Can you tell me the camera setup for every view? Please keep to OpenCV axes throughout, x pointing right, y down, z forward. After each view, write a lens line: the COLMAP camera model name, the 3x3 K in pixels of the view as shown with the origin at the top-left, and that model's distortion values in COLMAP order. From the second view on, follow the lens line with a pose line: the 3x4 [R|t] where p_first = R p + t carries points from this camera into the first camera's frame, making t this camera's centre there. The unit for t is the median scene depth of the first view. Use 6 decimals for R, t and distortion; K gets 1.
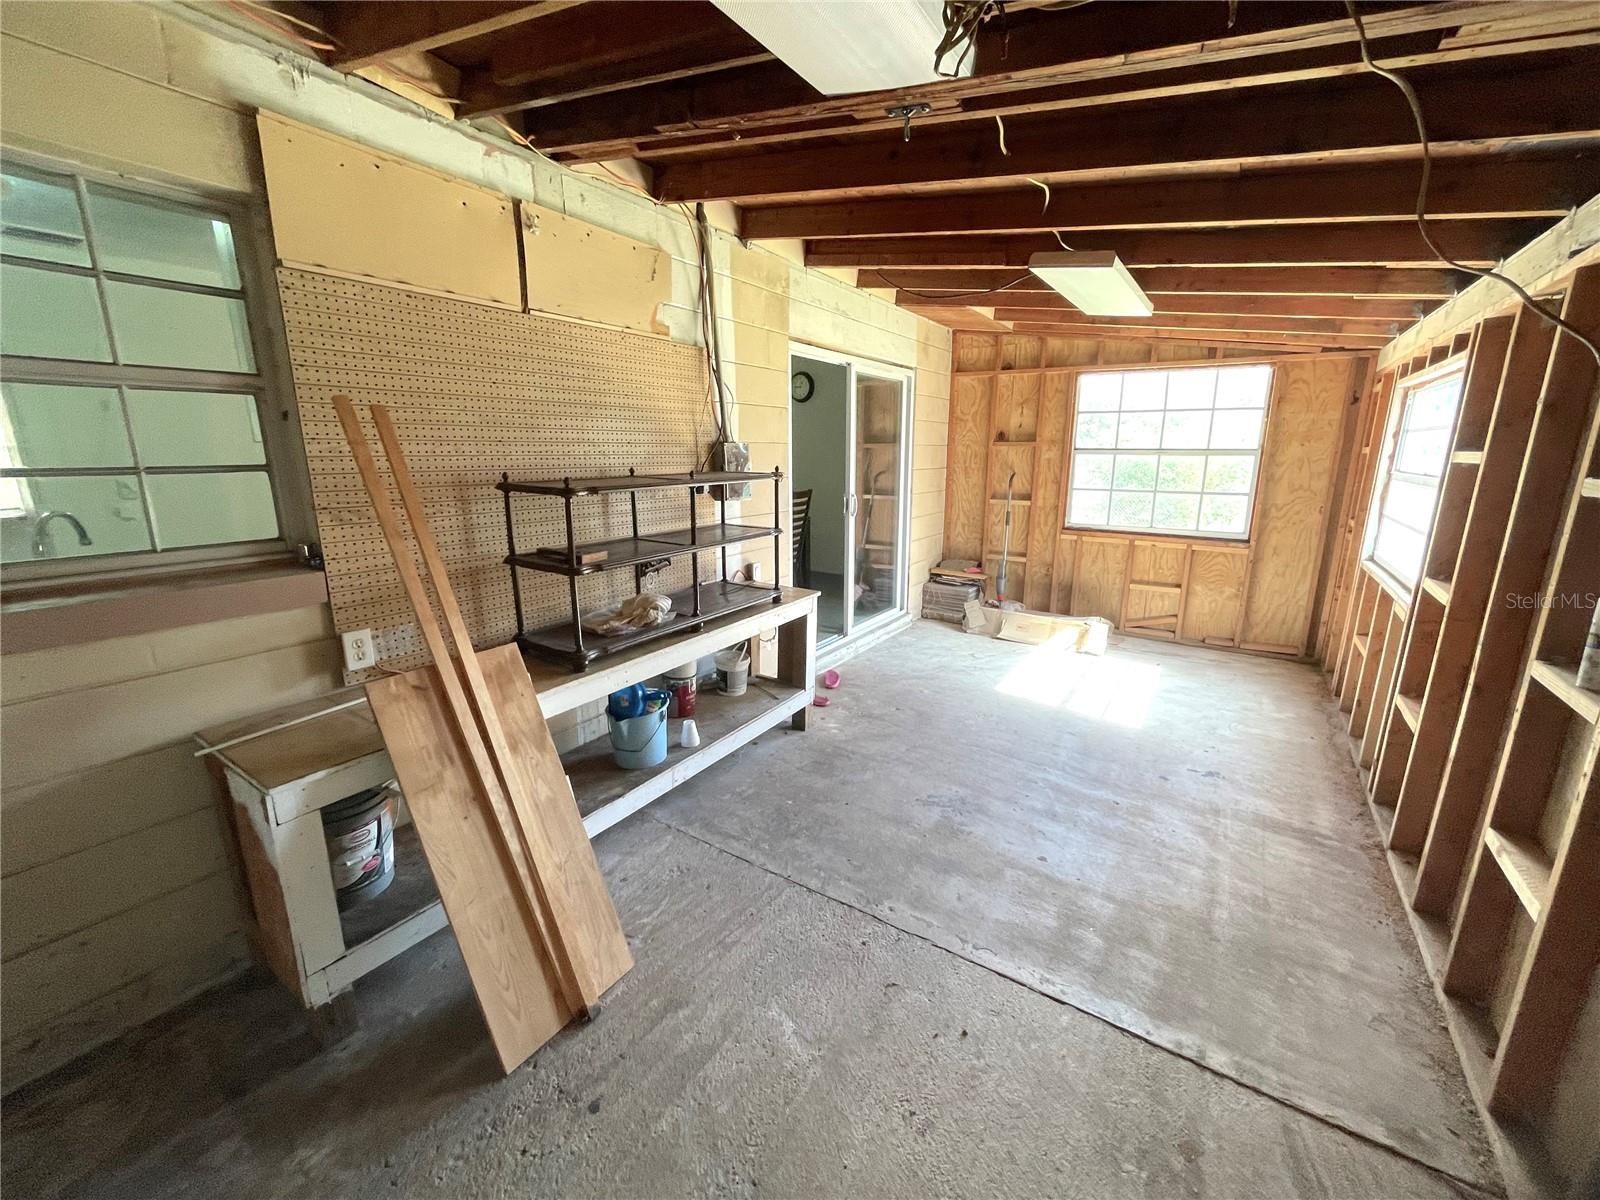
lens RADIAL K [[645.6, 0, 797.8], [0, 645.6, 599.2], [0, 0, 1]] dist [-0.000856, -0.000471]
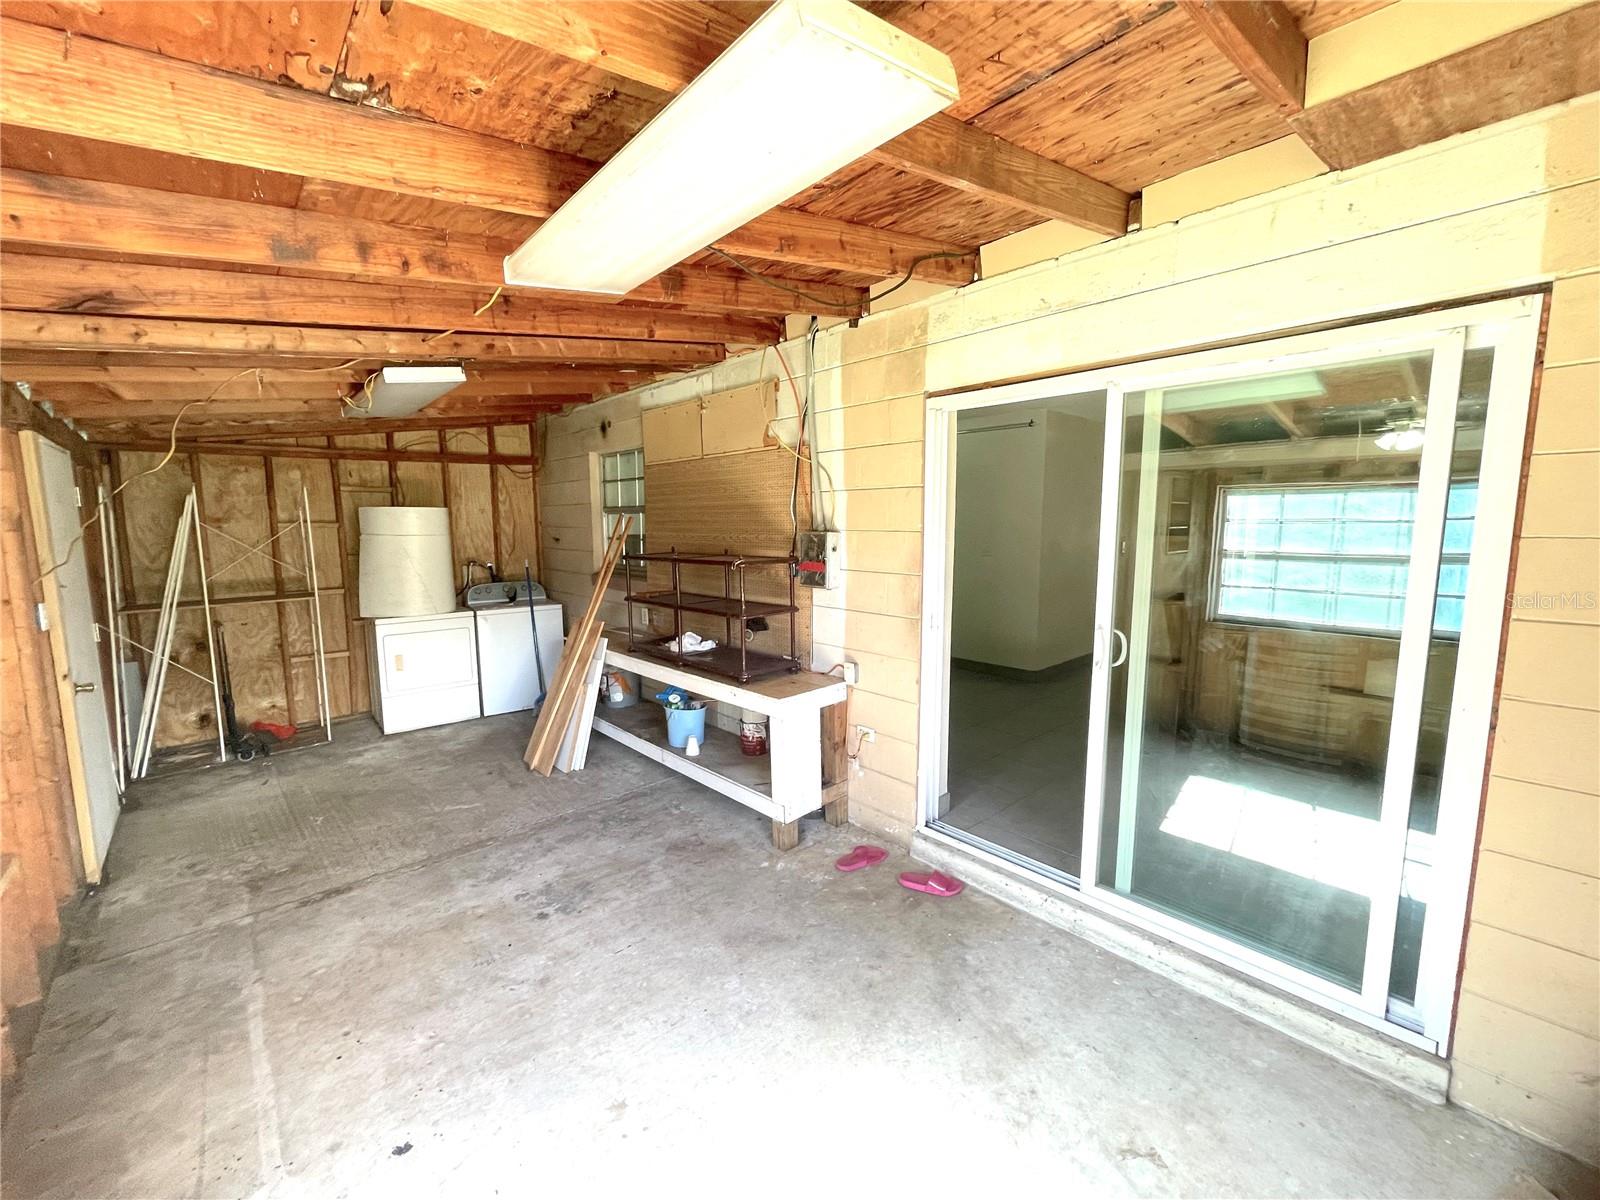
lens RADIAL K [[645.6, 0, 798.6], [0, 645.6, 599.0], [0, 0, 1]] dist [-0.000856, -0.000471]
pose [[-0.239274, 0.124505, -0.962936, 0.950176], [-0.210835, 0.961419, 0.176698, -0.338127], [0.947785, 0.245300, -0.203793, 1.302165]]
